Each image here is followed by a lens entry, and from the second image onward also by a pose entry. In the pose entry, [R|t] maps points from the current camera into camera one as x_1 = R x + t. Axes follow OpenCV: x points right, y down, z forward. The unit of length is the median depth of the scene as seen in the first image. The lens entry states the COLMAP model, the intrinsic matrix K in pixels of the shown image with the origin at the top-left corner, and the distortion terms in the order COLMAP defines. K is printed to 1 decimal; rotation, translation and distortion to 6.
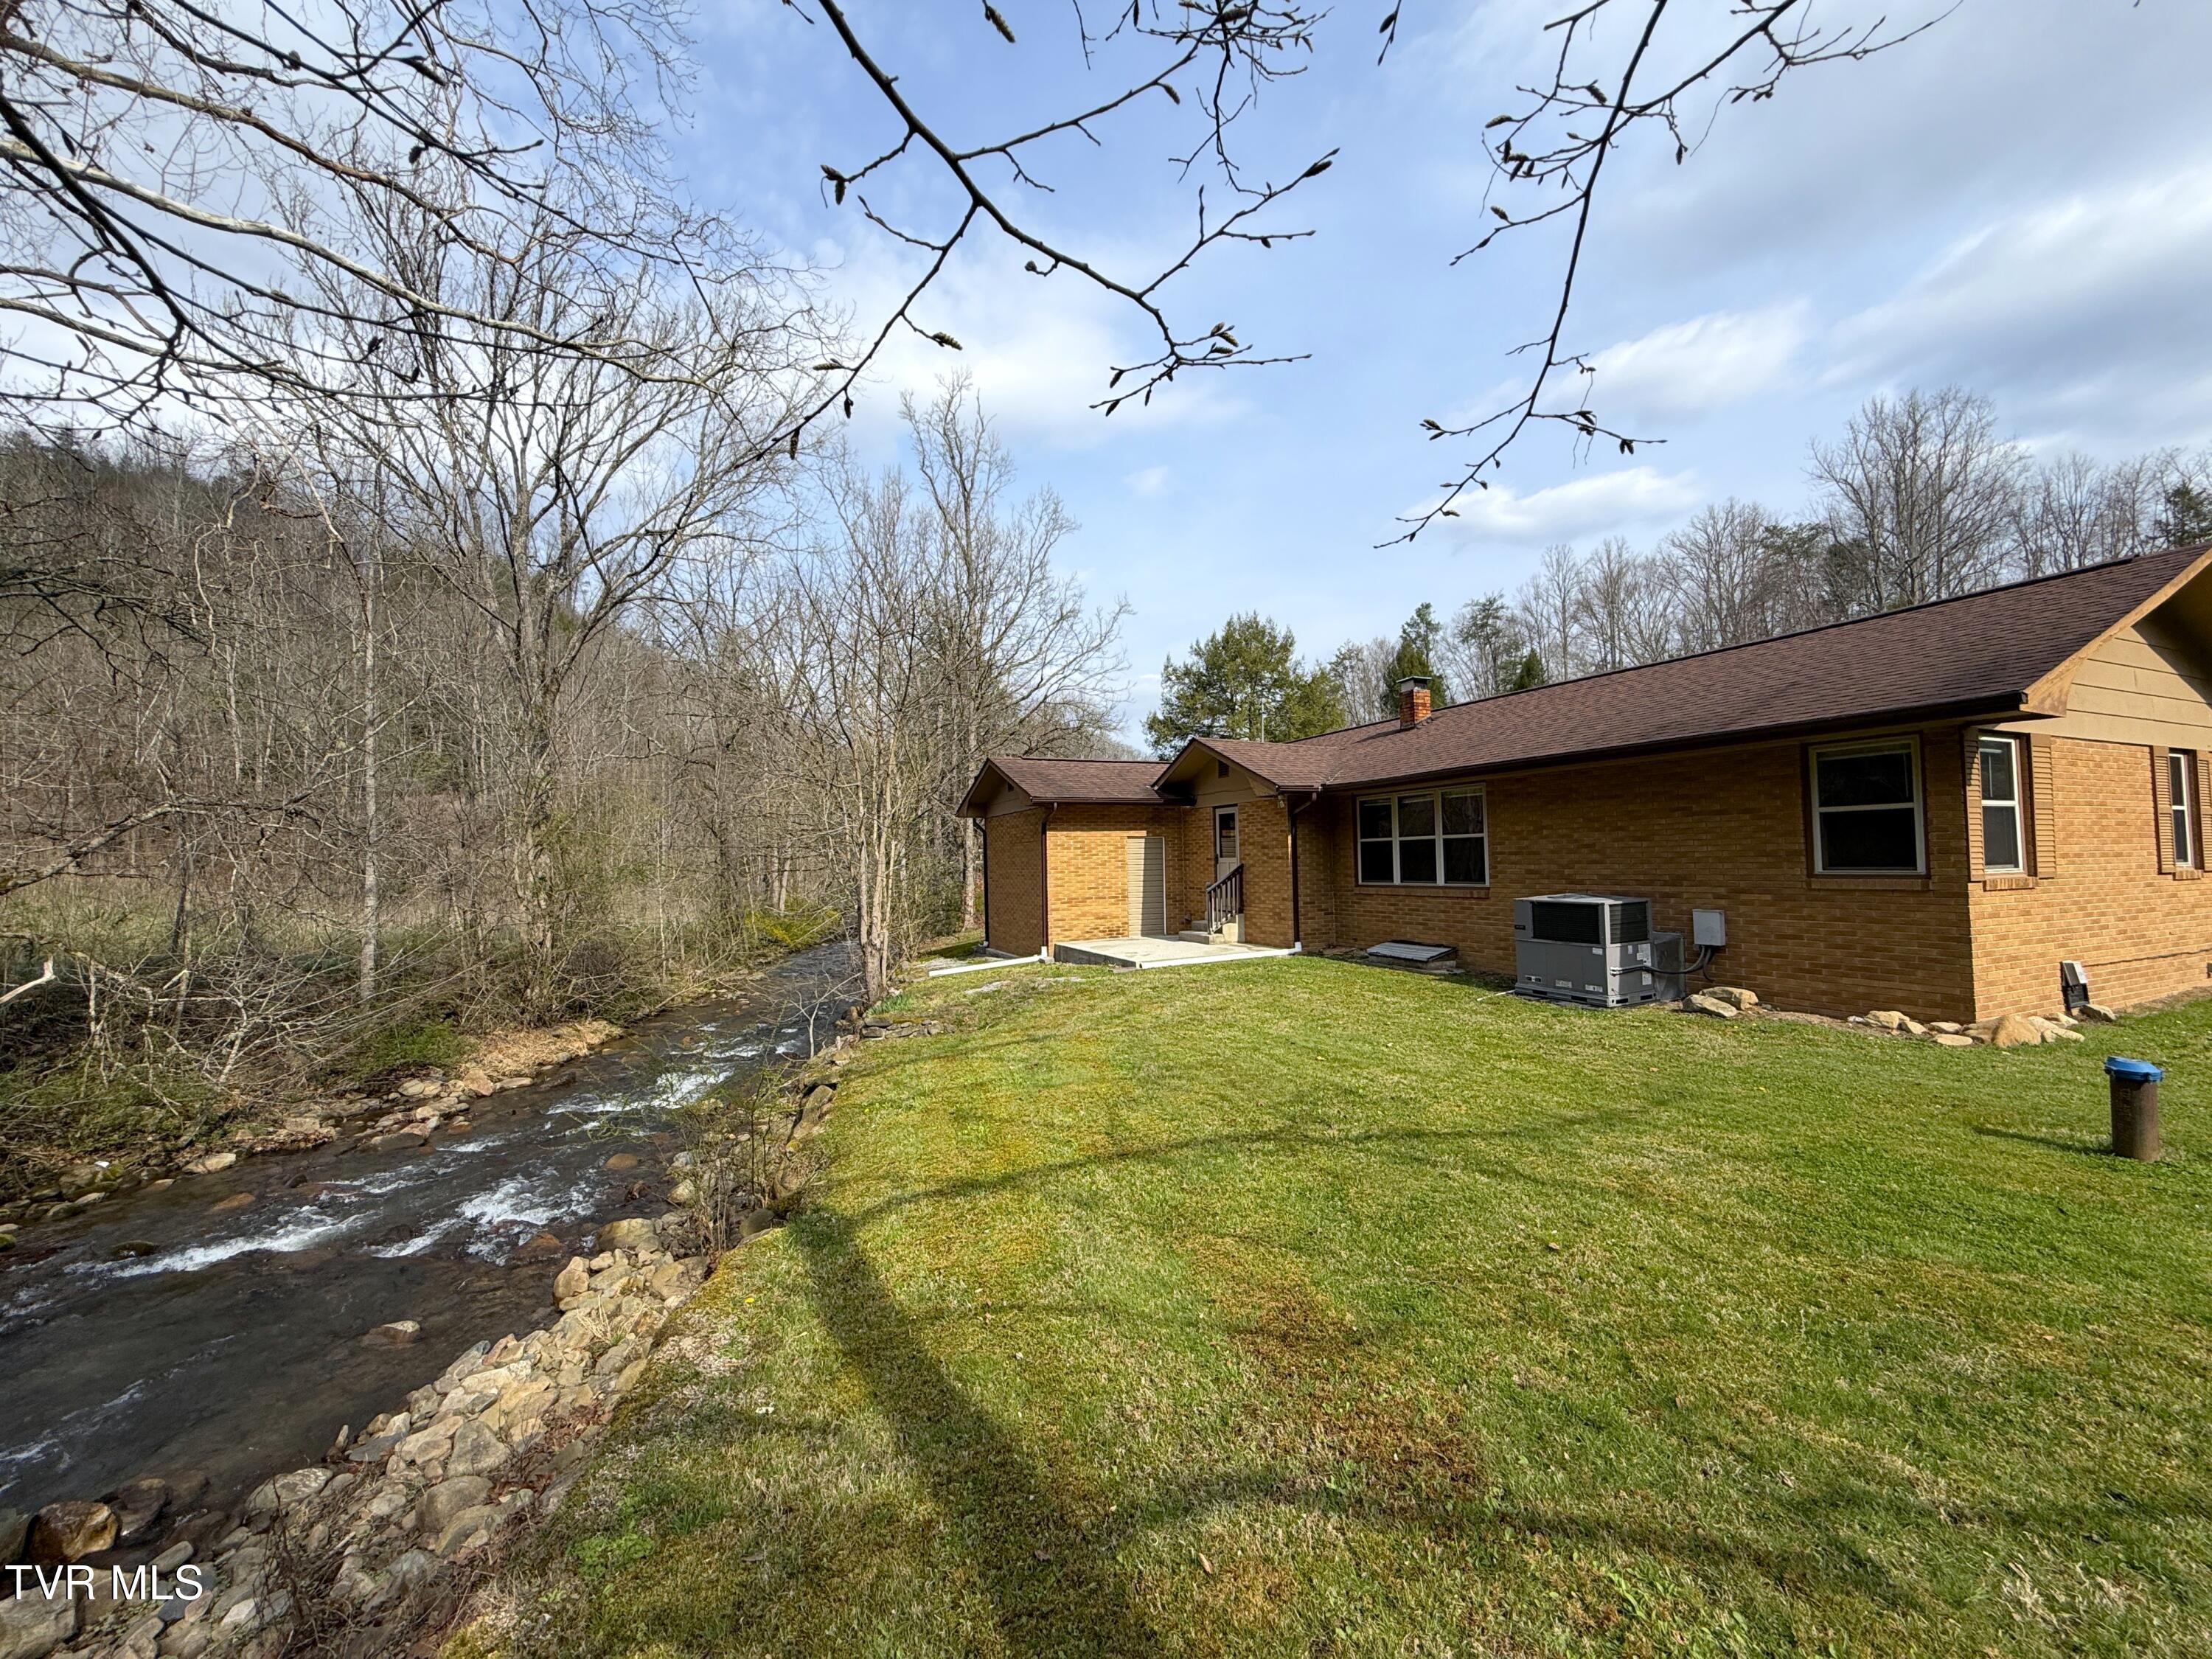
lens RADIAL K [[925.3, 0, 1098.2], [0, 925.3, 828.4], [0, 0, 1]] dist [-0.001127, 0.000640]
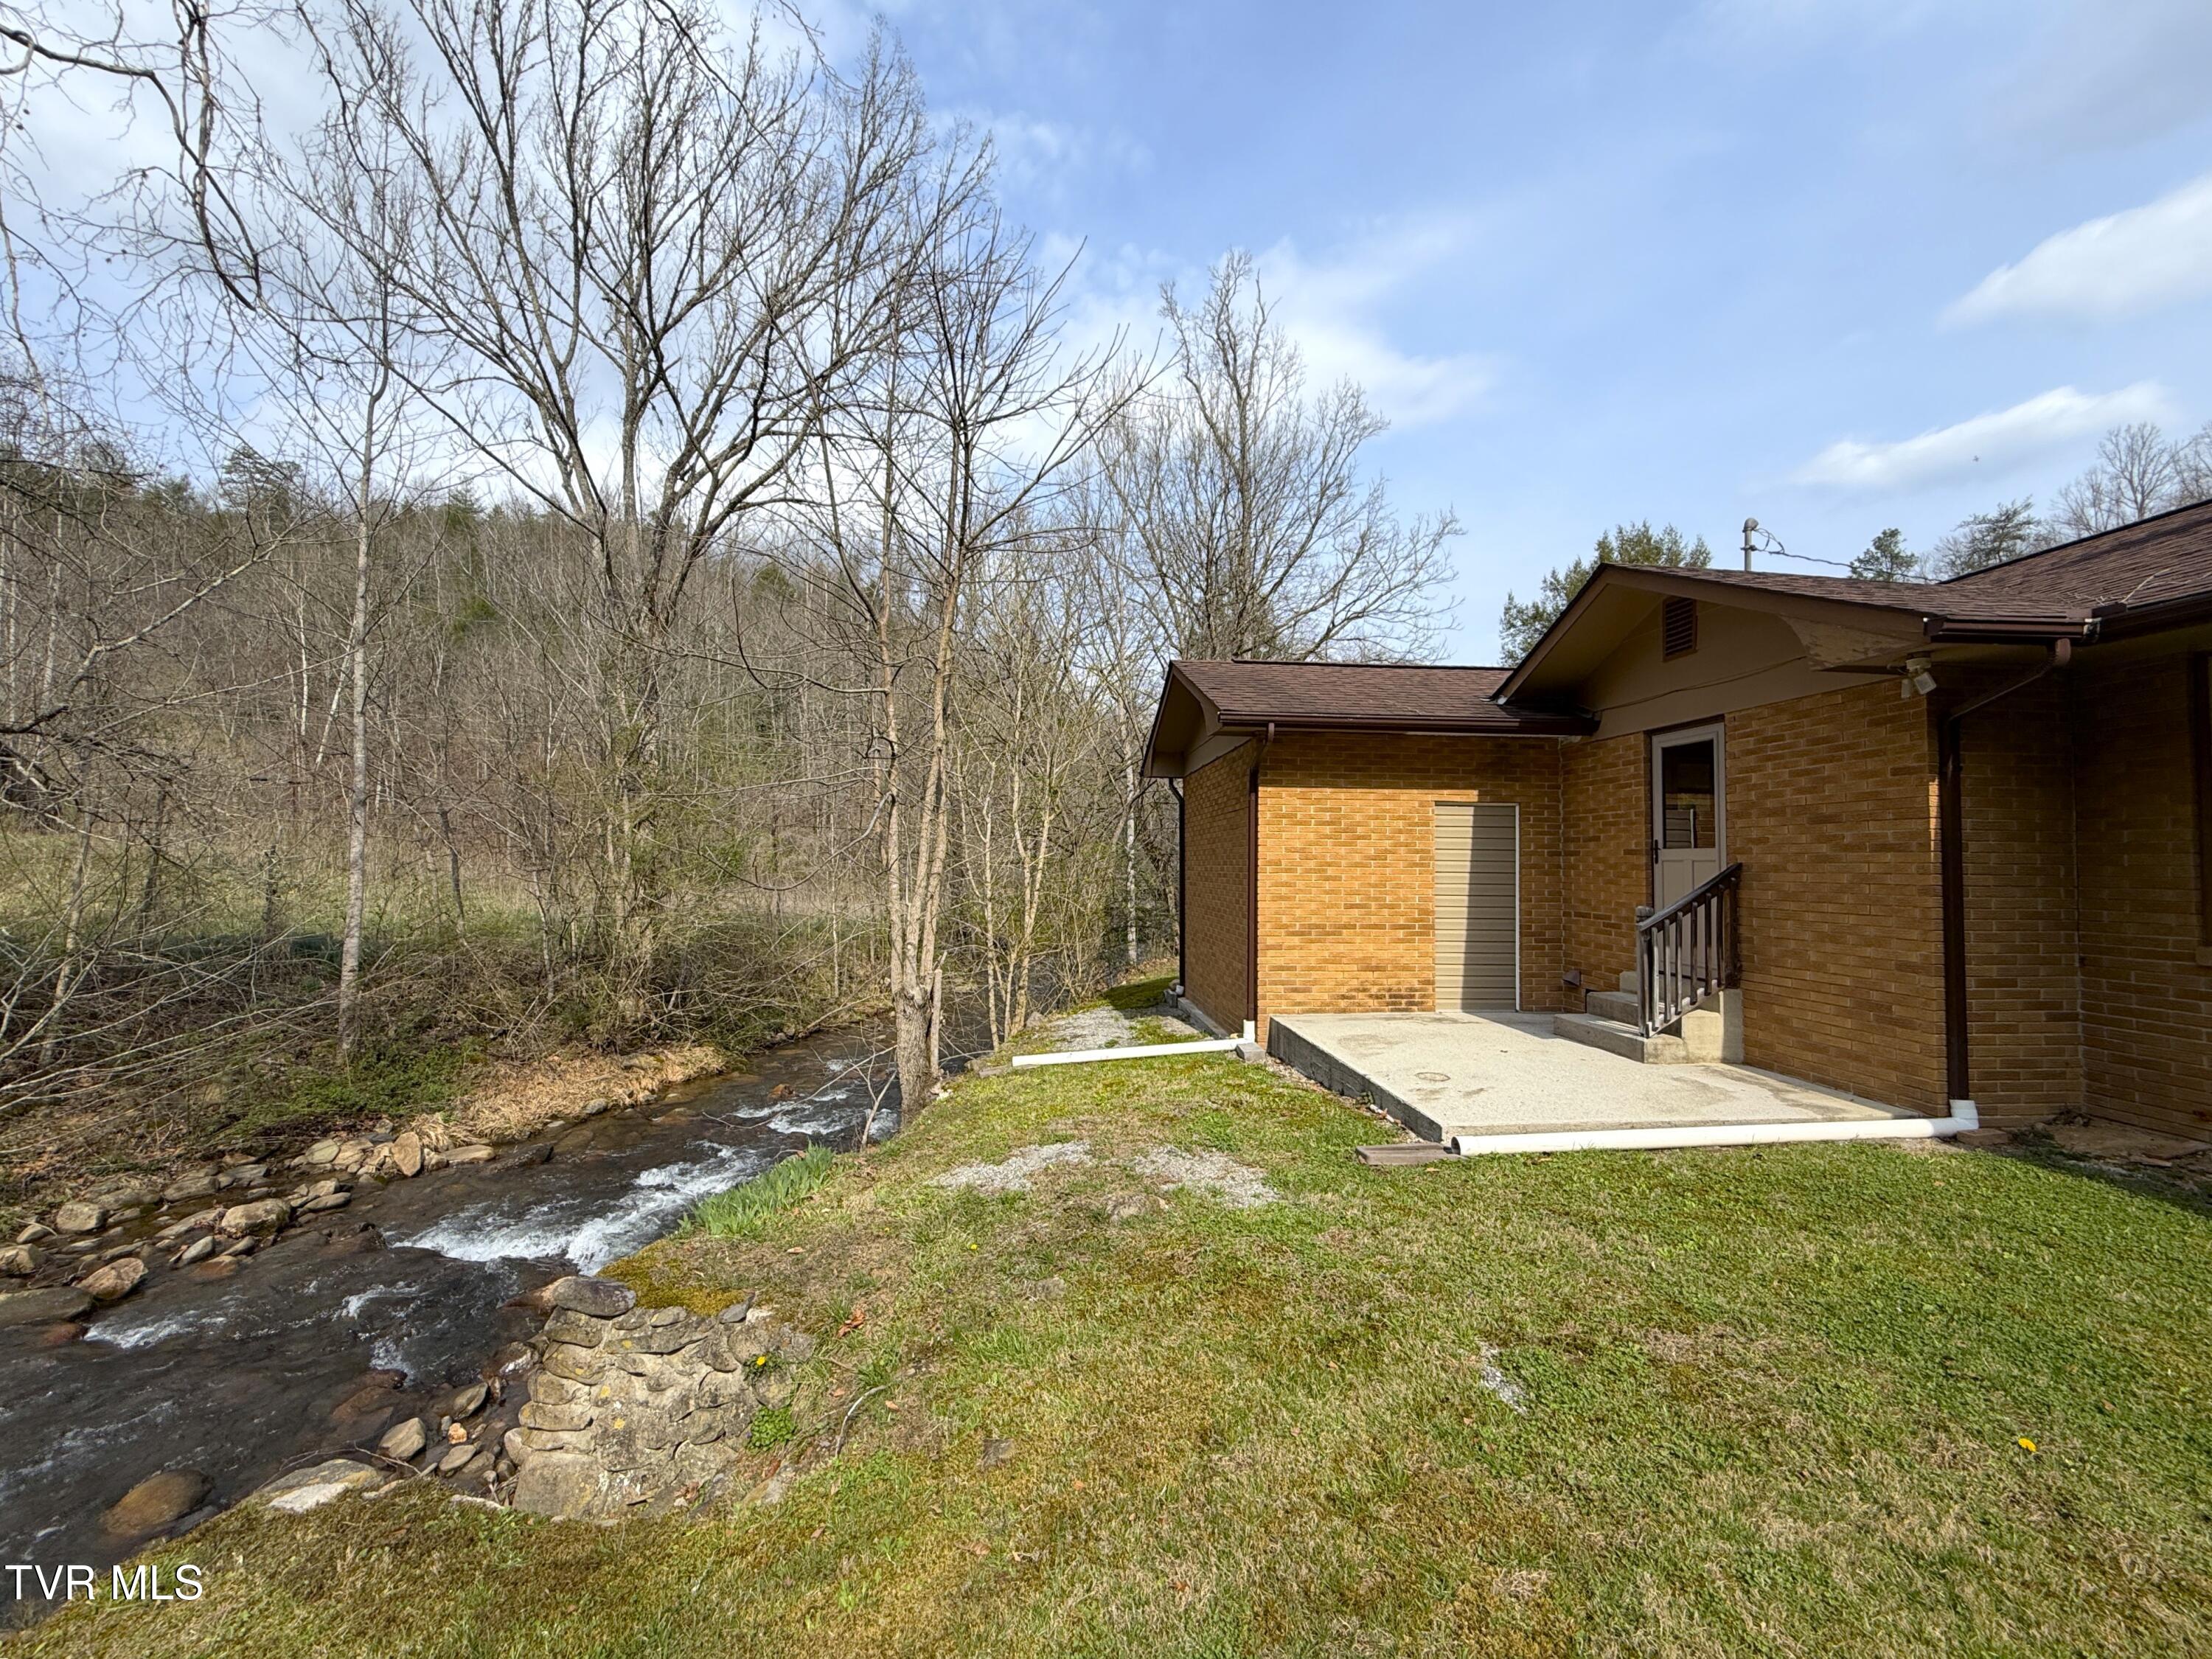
lens RADIAL K [[925.3, 0, 1098.2], [0, 925.3, 828.4], [0, 0, 1]] dist [-0.001127, 0.000640]
pose [[0.944612, 0.017671, -0.327712, 0.024260], [-0.018862, 0.999822, -0.000456, 0.026977], [0.327646, 0.006612, 0.944777, 0.499862]]
